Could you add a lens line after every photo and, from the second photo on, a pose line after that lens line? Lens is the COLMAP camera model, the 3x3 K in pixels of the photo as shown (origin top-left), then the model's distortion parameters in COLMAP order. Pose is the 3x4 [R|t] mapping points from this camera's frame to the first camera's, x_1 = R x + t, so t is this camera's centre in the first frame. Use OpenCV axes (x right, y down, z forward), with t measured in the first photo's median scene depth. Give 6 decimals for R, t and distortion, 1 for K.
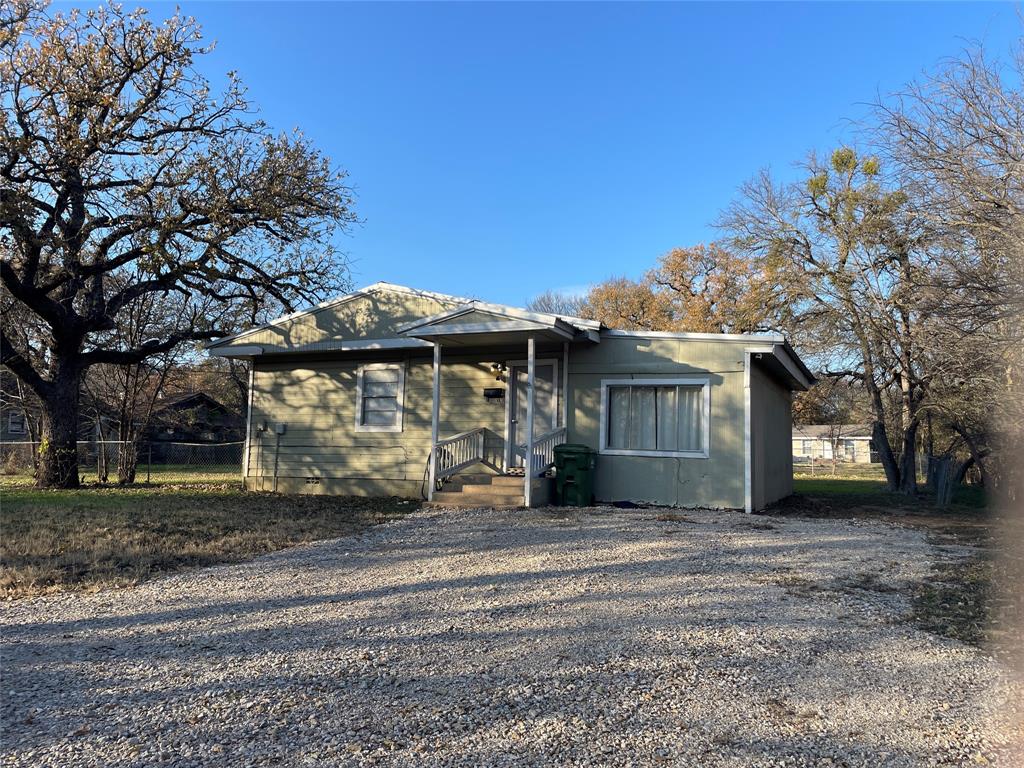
lens RADIAL K [[775.8, 0, 512.0], [0, 775.8, 384.0], [0, 0, 1]] dist [0.007053, 0.000711]
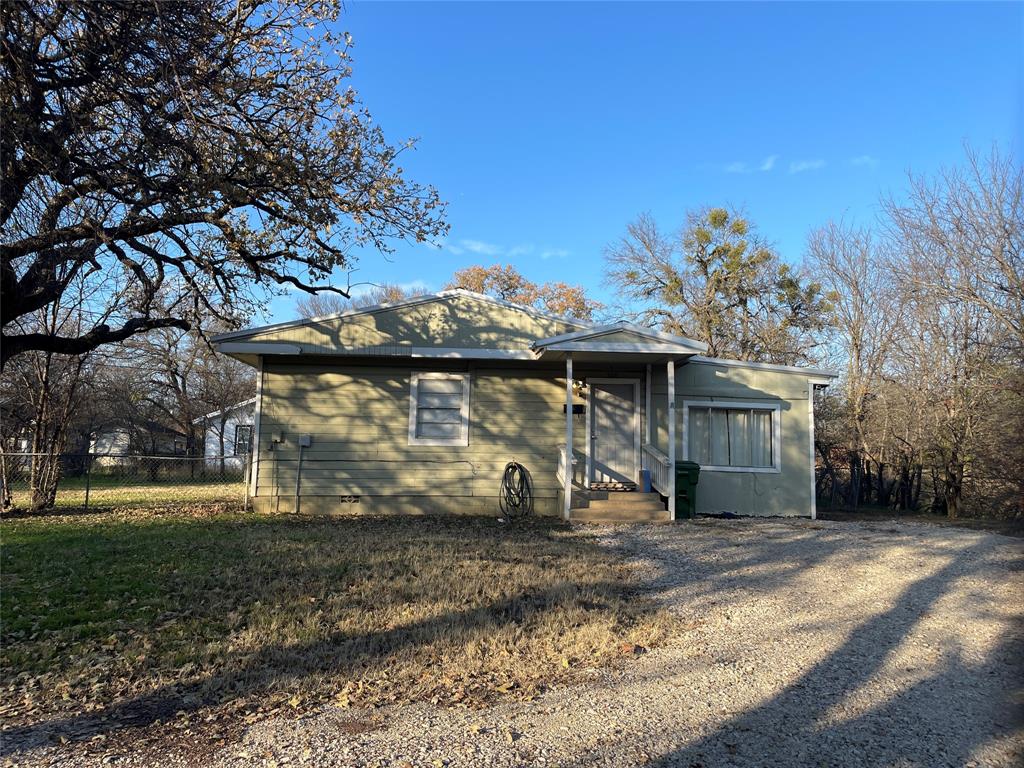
lens RADIAL K [[775.8, 0, 512.0], [0, 775.8, 384.0], [0, 0, 1]] dist [0.007053, 0.000711]
pose [[0.889200, 0.045258, 0.455275, -0.528033], [-0.041051, 0.998974, -0.019128, 0.001253], [-0.455674, -0.001681, 0.890145, 0.125498]]
